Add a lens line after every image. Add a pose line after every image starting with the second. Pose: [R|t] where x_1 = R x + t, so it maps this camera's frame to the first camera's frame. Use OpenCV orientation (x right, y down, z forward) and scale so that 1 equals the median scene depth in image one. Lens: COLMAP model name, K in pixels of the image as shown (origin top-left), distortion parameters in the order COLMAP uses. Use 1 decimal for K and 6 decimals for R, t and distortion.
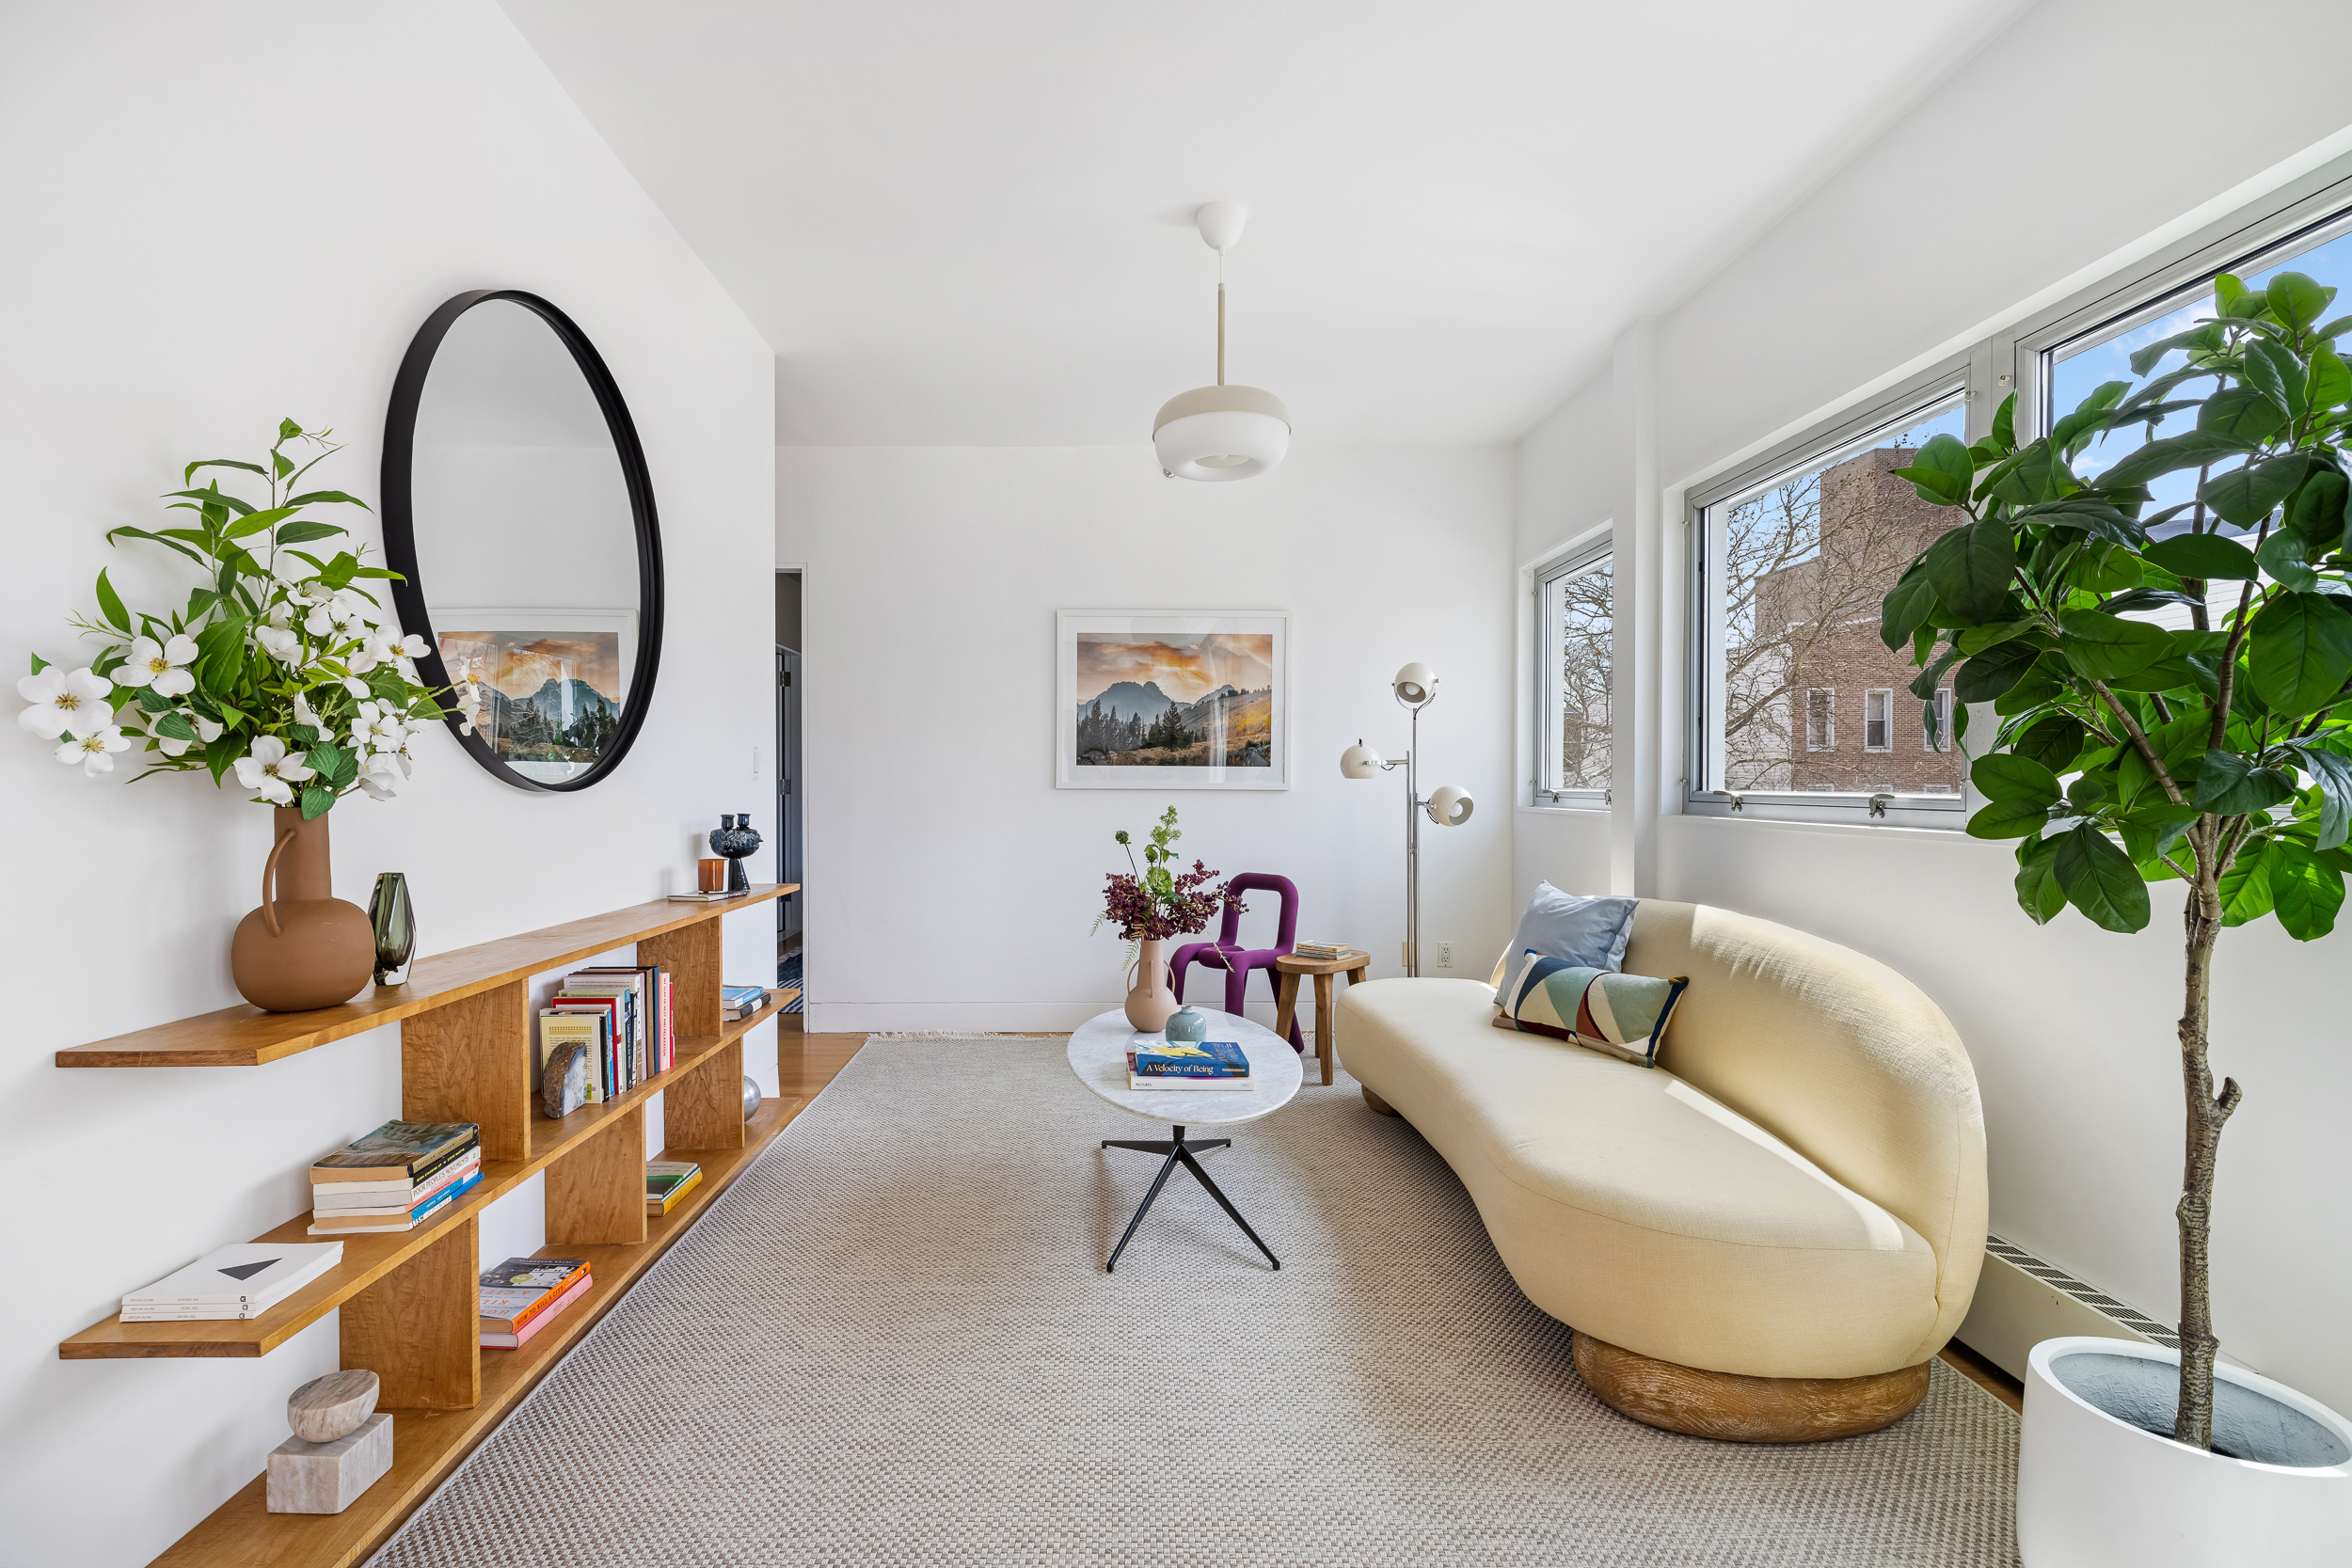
lens RADIAL K [[1117.0, 0, 1173.0], [0, 1117.0, 778.1], [0, 0, 1]] dist [-0.018062, -0.000188]
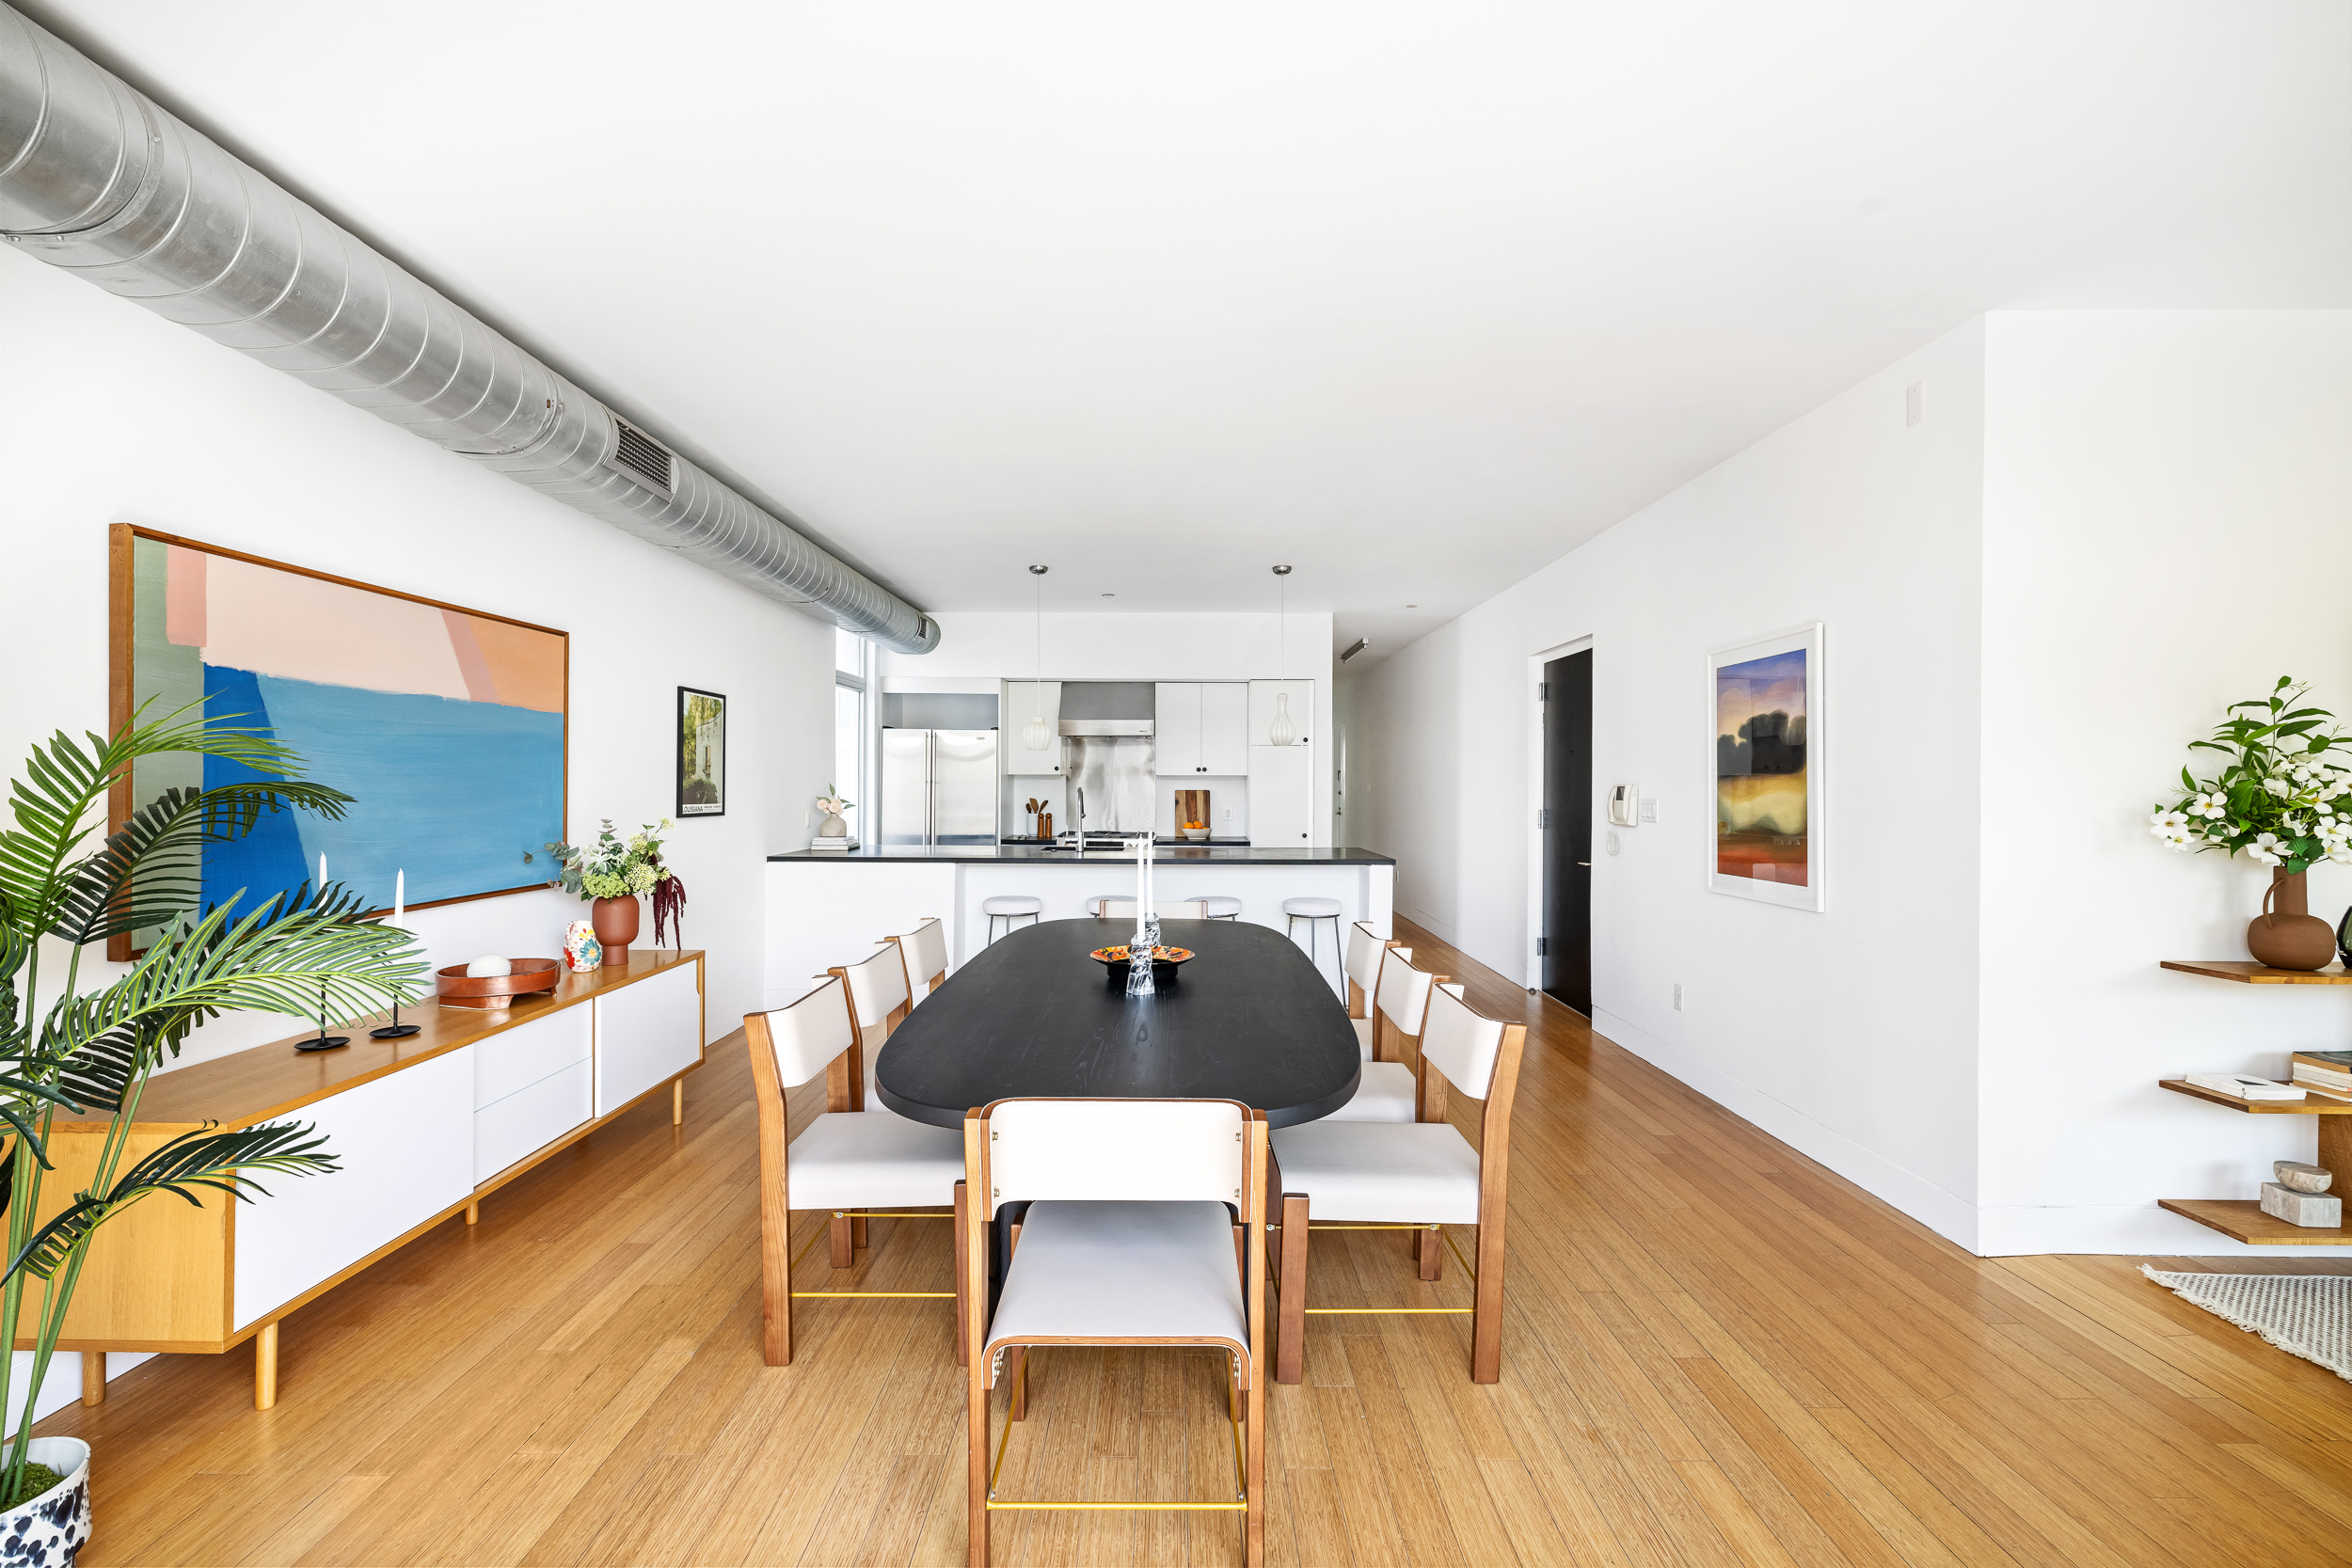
lens RADIAL K [[1002.8, 0, 1178.0], [0, 1002.8, 787.8], [0, 0, 1]] dist [0.002515, 0.001191]
pose [[0.000337, -0.002691, -0.999996, 1.107844], [-0.021054, 0.999775, -0.002697, -0.075186], [0.999778, 0.021055, 0.000280, -1.087699]]
